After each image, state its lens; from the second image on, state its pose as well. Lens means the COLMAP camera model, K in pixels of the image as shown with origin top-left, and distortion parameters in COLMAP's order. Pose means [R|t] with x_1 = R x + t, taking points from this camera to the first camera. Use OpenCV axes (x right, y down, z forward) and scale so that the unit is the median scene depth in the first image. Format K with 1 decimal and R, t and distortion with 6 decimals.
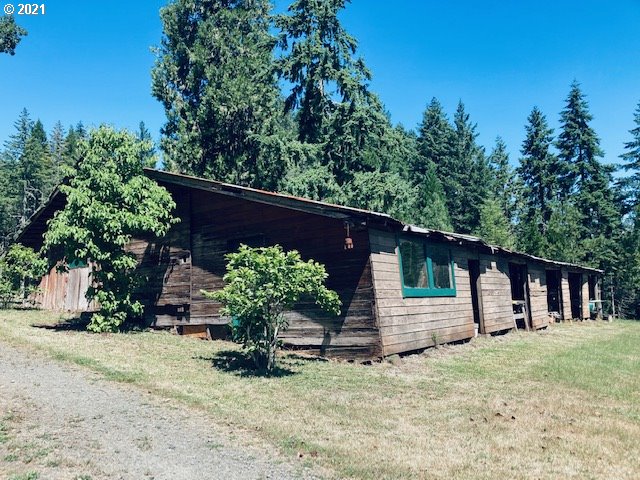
lens RADIAL K [[525.2, 0, 319.7], [0, 525.2, 242.9], [0, 0, 1]] dist [-0.008254, 0.006697]
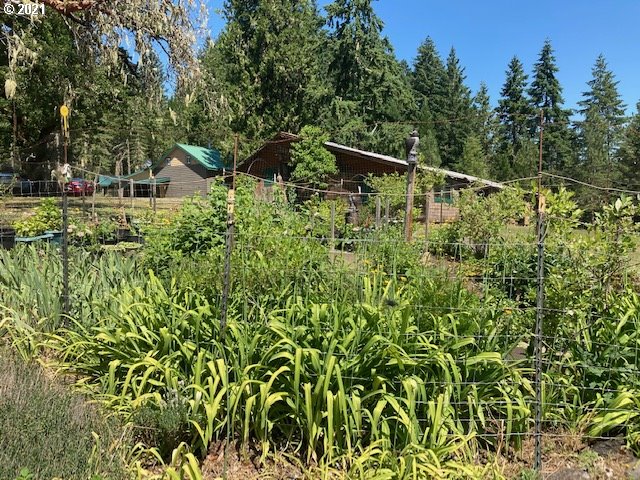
lens RADIAL K [[525.2, 0, 321.4], [0, 525.2, 237.9], [0, 0, 1]] dist [-0.008254, 0.006697]
pose [[0.998814, 0.019230, 0.044723, -0.083236], [-0.025491, 0.989256, 0.143956, -0.012587], [-0.041475, -0.144925, 0.988573, -0.250646]]
